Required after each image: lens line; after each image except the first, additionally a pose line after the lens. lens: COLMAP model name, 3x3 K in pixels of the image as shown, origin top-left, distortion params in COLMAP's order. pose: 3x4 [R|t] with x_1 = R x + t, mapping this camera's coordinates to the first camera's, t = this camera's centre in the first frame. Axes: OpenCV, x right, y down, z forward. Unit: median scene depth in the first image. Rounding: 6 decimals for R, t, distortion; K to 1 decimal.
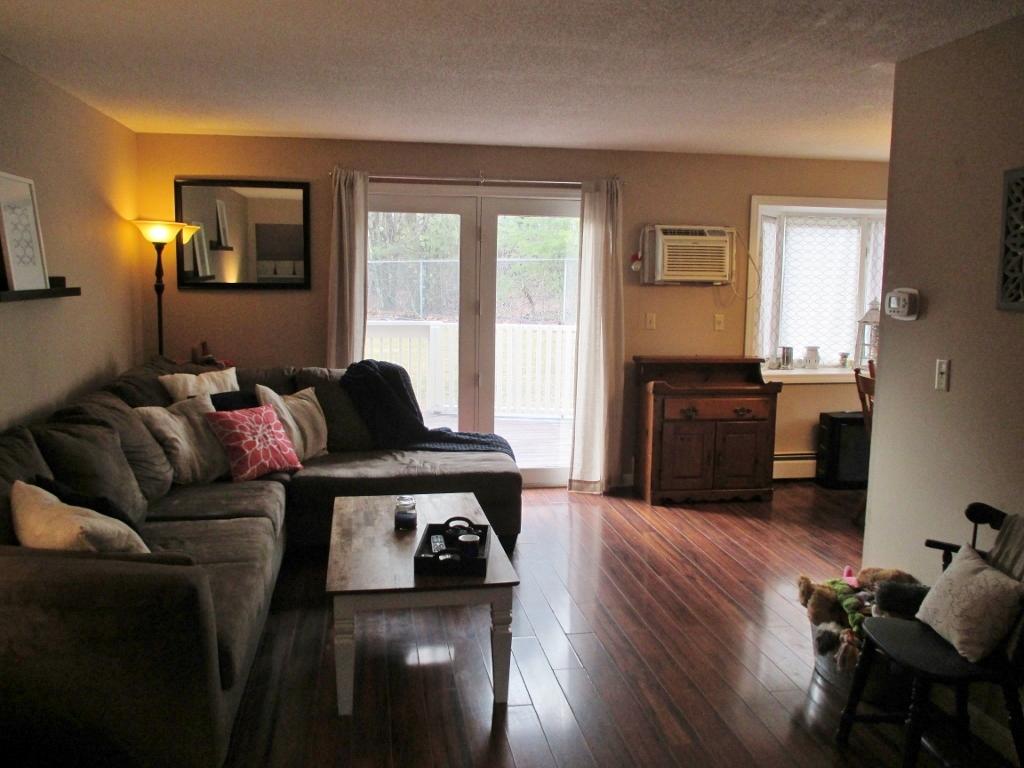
lens RADIAL K [[855.6, 0, 512.1], [0, 855.6, 382.6], [0, 0, 1]] dist [-0.028042, -0.011982]
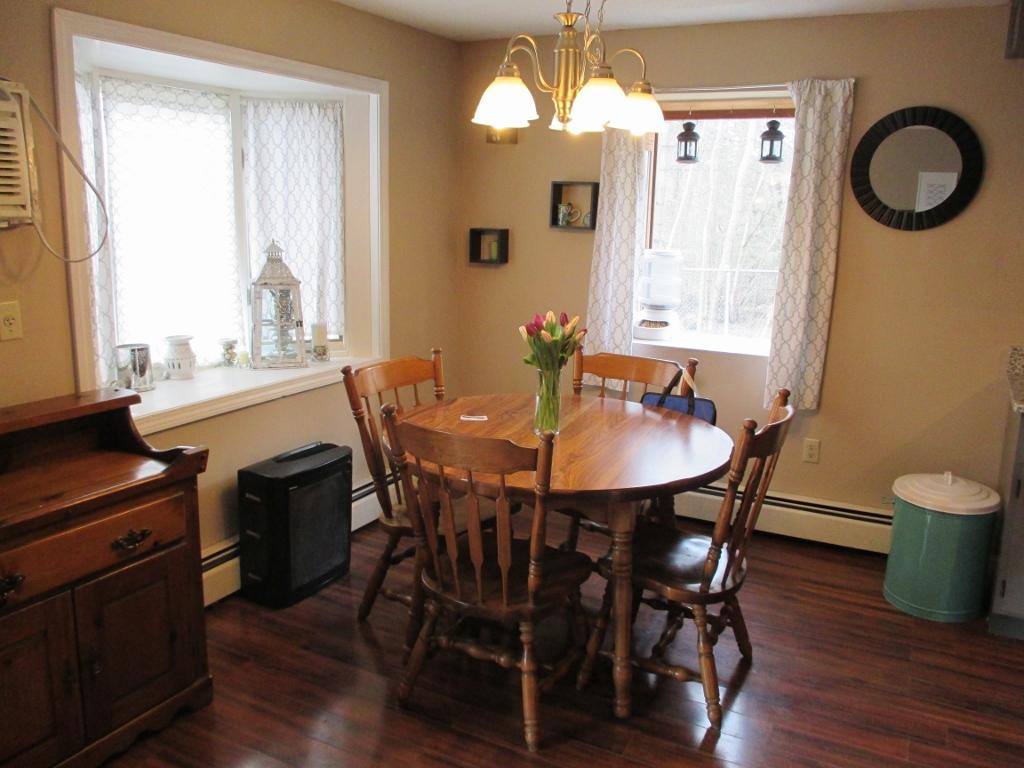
lens RADIAL K [[855.6, 0, 511.8], [0, 855.6, 383.1], [0, 0, 1]] dist [-0.028042, -0.011982]
pose [[0.615130, -0.161957, 0.771612, 0.067569], [0.088847, 0.986680, 0.136270, -0.068322], [-0.783403, -0.015268, 0.621326, 0.513374]]
